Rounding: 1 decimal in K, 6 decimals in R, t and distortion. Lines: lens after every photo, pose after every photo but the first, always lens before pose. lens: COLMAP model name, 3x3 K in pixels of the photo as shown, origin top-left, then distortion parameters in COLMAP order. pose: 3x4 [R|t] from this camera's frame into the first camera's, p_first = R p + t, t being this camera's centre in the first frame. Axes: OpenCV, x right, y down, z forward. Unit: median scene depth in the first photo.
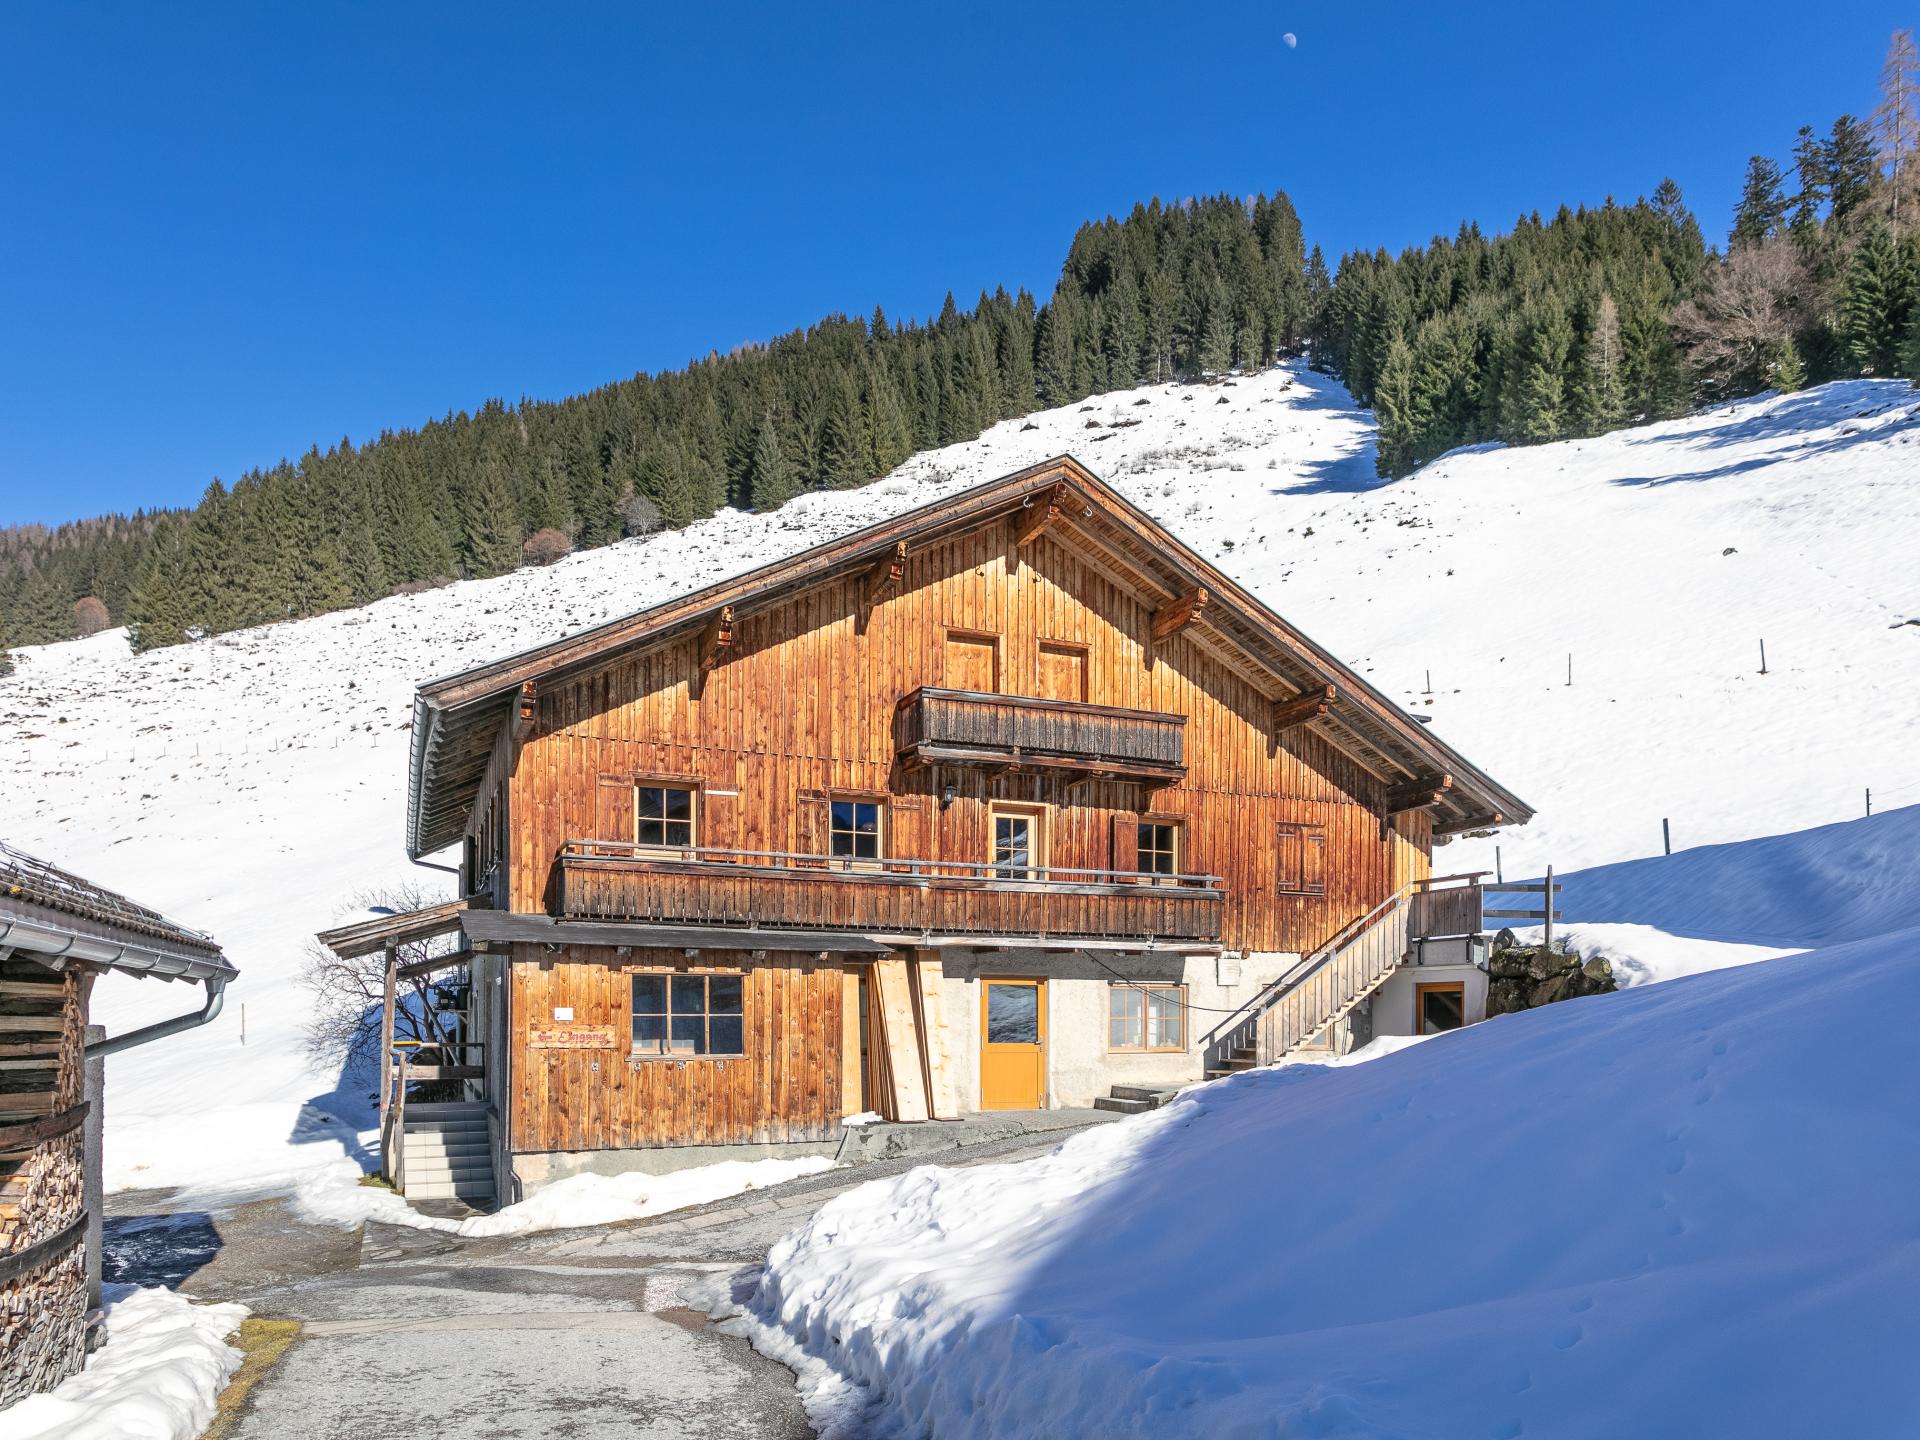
lens RADIAL K [[1276.4, 0, 906.0], [0, 1276.4, 1042.7], [0, 0, 1]] dist [-0.041817, 0.000982]
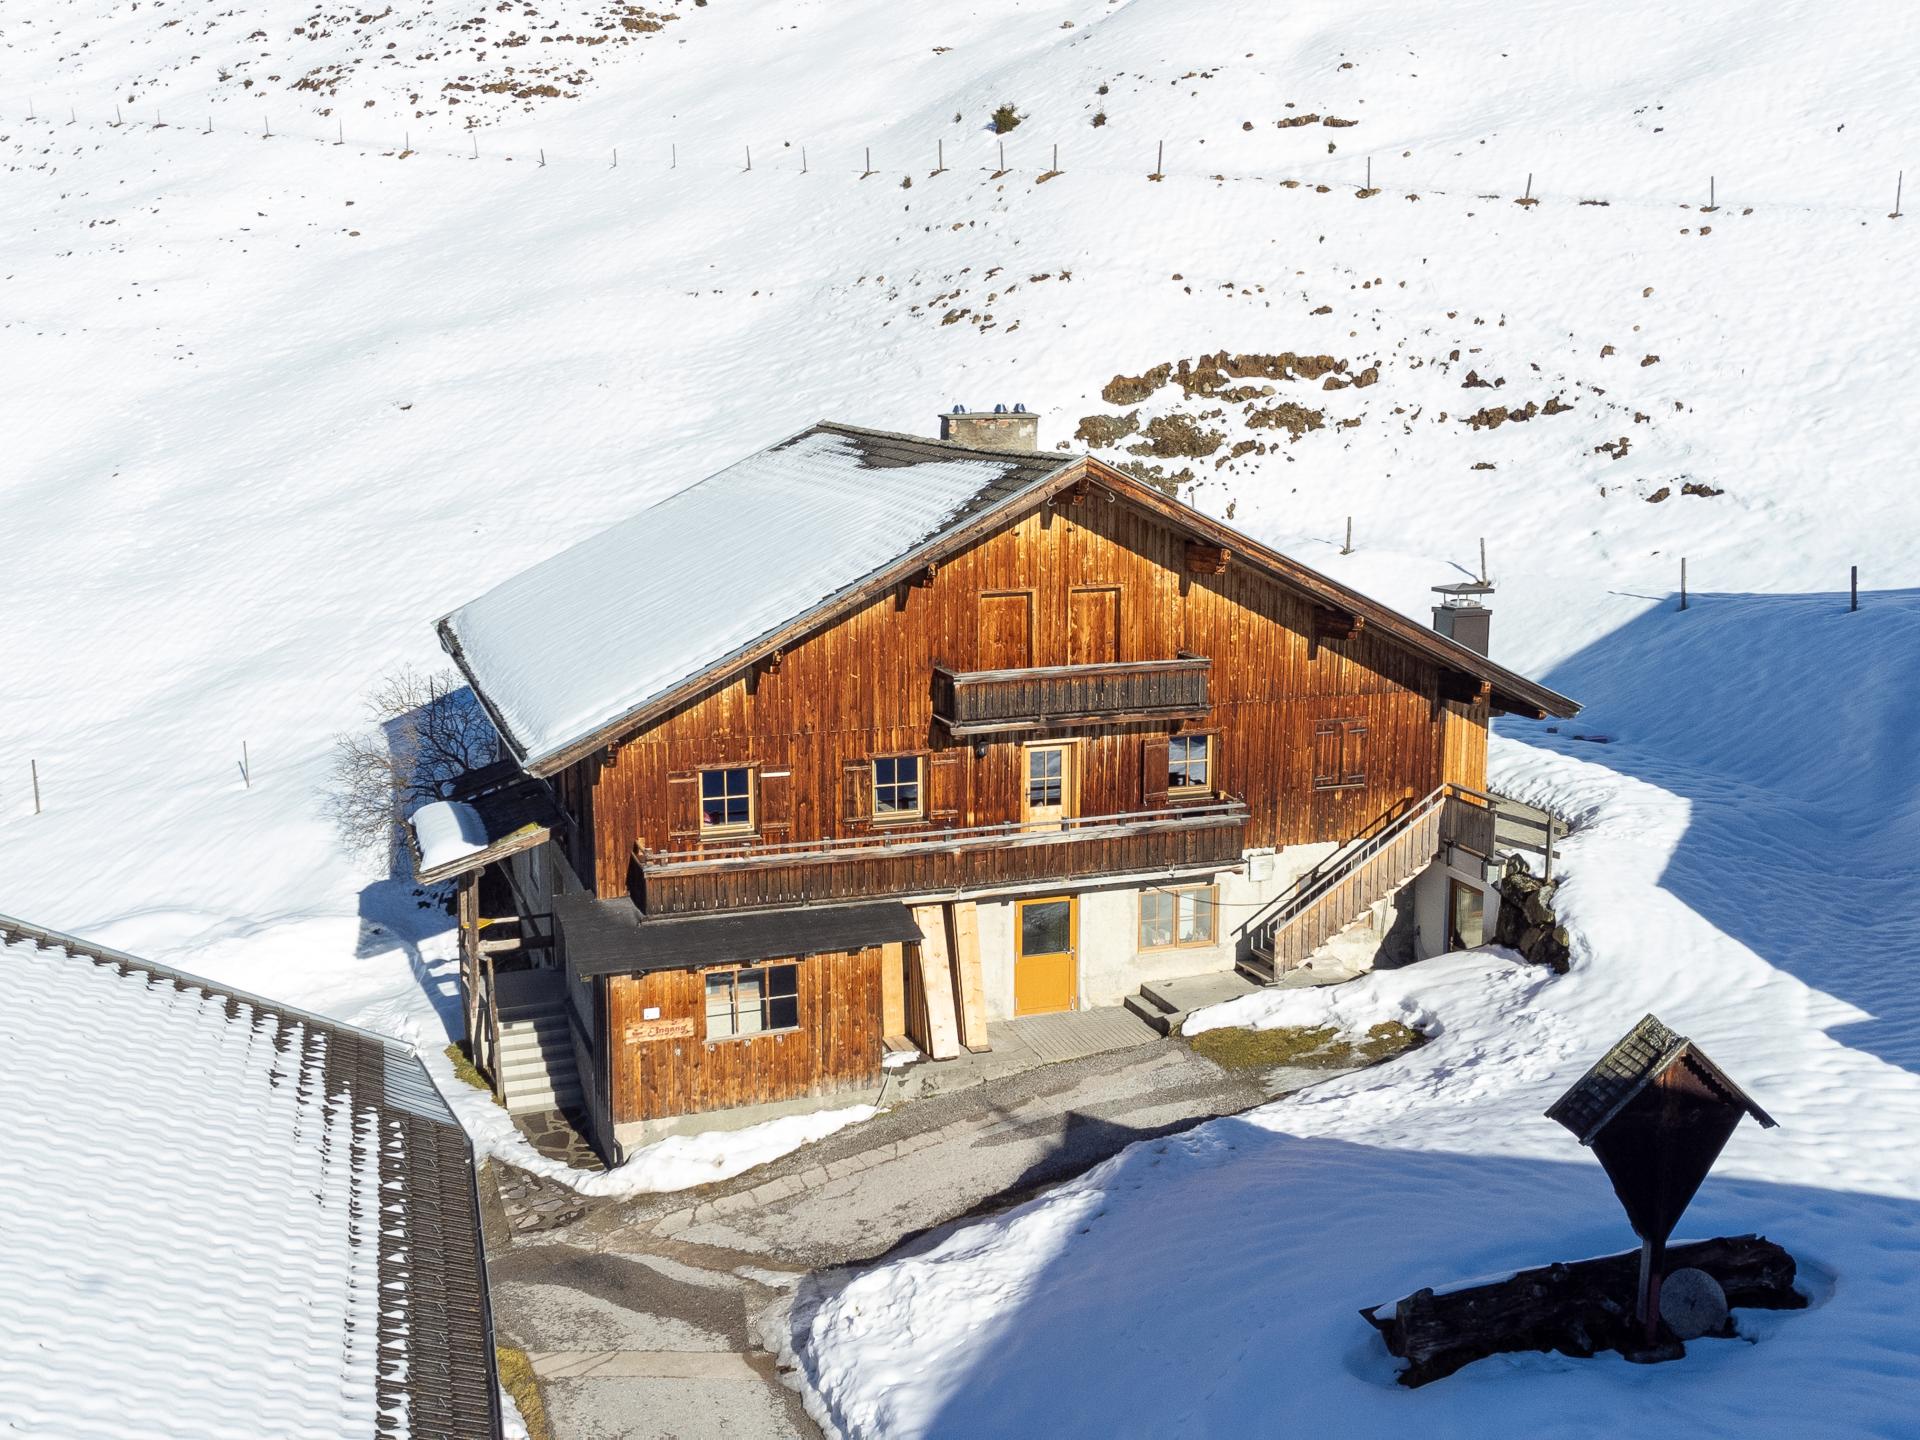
lens RADIAL K [[2027.9, 0, 960.0], [0, 2027.9, 720.0], [0, 0, 1]] dist [0.063505, -0.026431]
pose [[0.998589, 0.005186, -0.052850, 0.110381], [0.004039, 0.984920, 0.172966, -0.541119], [0.052950, -0.172935, 0.983509, -0.732472]]
